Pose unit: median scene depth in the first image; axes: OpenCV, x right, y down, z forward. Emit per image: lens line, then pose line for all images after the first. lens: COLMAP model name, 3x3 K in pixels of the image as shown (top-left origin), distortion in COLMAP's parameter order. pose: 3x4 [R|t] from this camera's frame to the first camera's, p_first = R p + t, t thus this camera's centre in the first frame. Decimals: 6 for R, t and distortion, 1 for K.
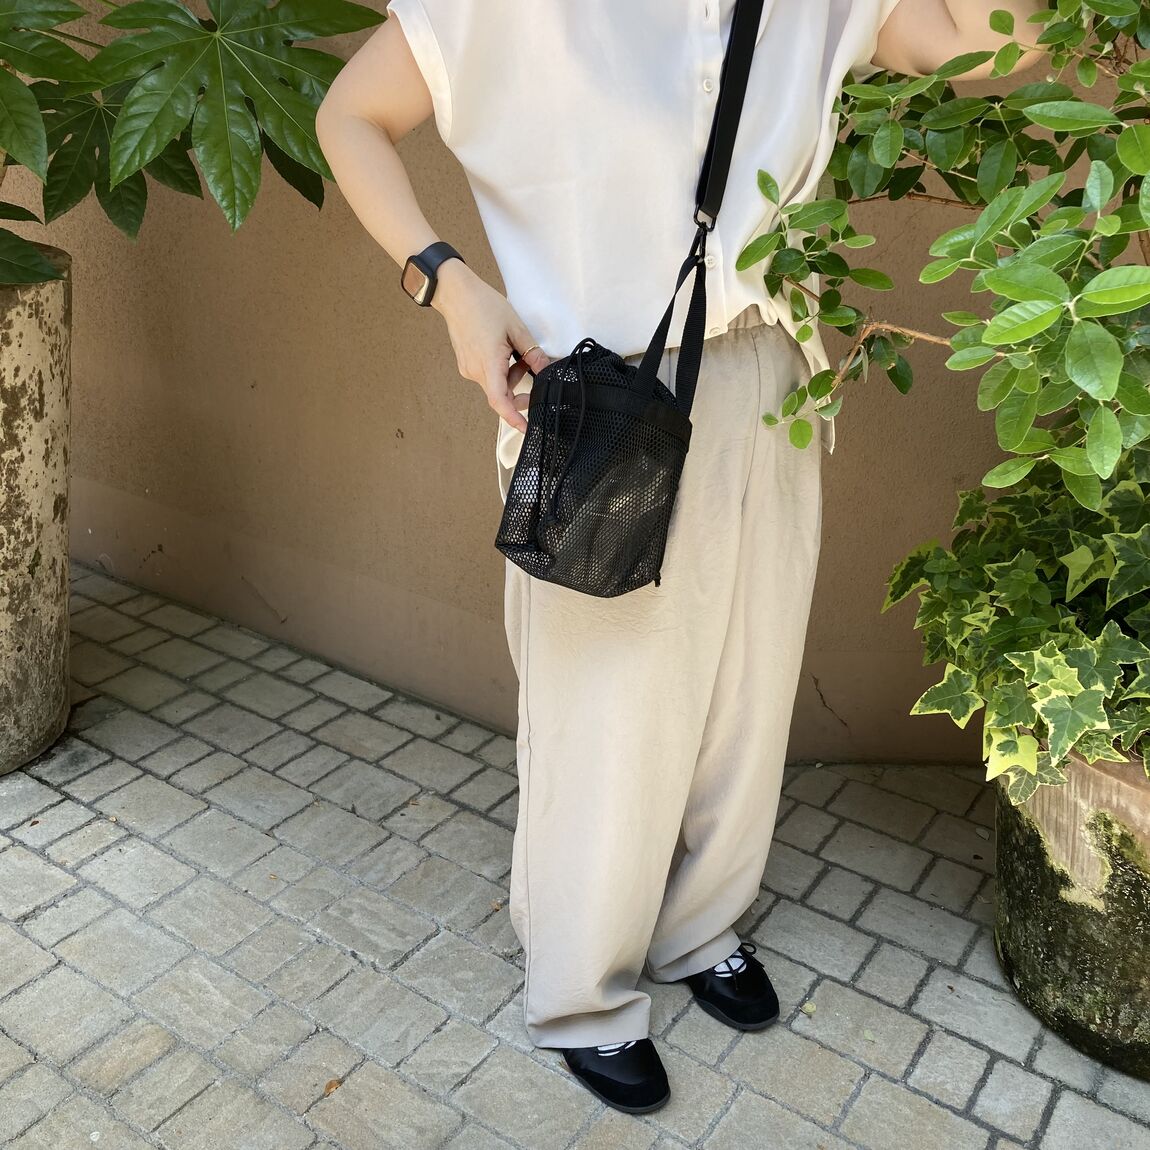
lens RADIAL K [[1282.3, 0, 573.7], [0, 1282.3, 574.8], [0, 0, 1]] dist [0.008255, 0.000000]
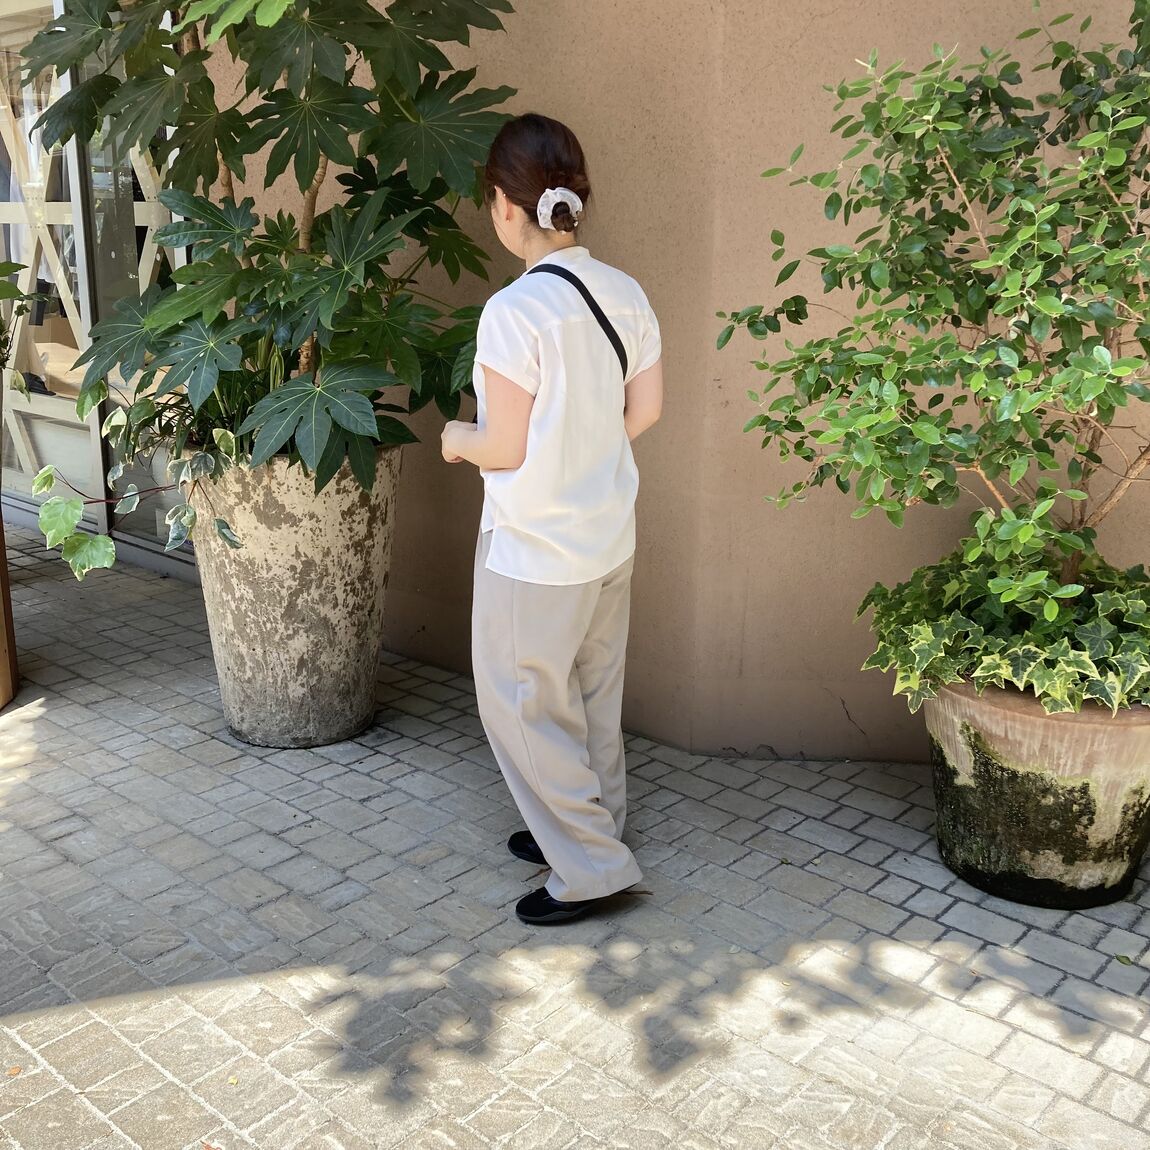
lens RADIAL K [[1282.3, 0, 570.6], [0, 1282.3, 563.4], [0, 0, 1]] dist [0.008255, 0.000000]
pose [[0.991441, 0.015441, -0.129636, 0.074035], [-0.038357, 0.983607, -0.176196, 0.256538], [0.124791, 0.179661, 0.975781, -0.747448]]
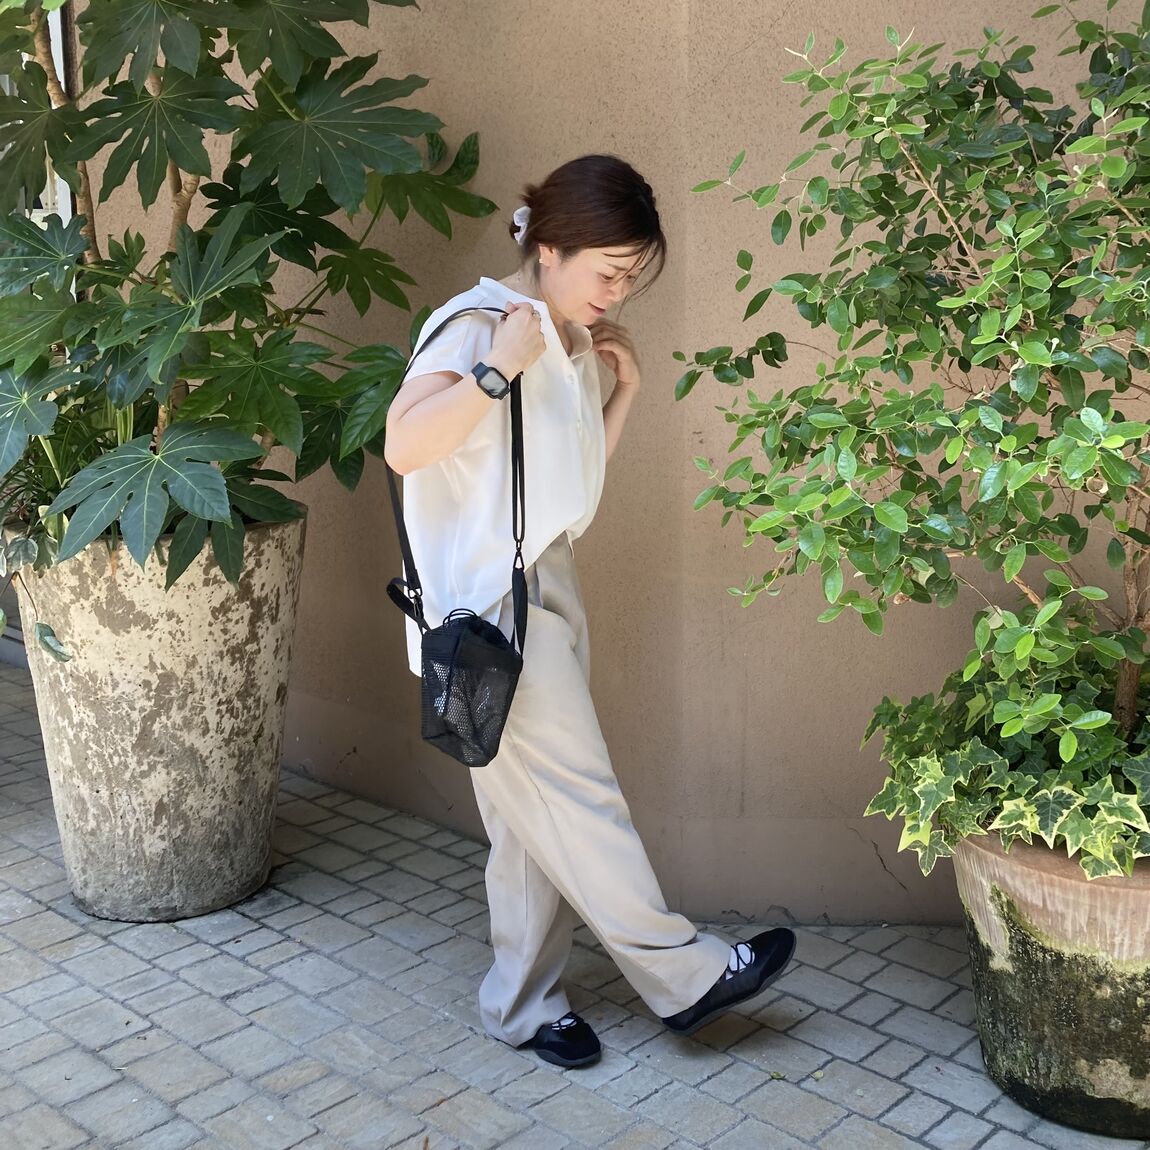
lens RADIAL K [[1577.8, 0, 704.4], [0, 1577.8, 450.8], [0, 0, 1]] dist [0.004316, 0.000000]
pose [[0.994327, -0.010716, -0.105829, 0.238820], [-0.020069, 0.958145, -0.285578, 0.190935], [0.104460, 0.286081, 0.952494, -0.660152]]
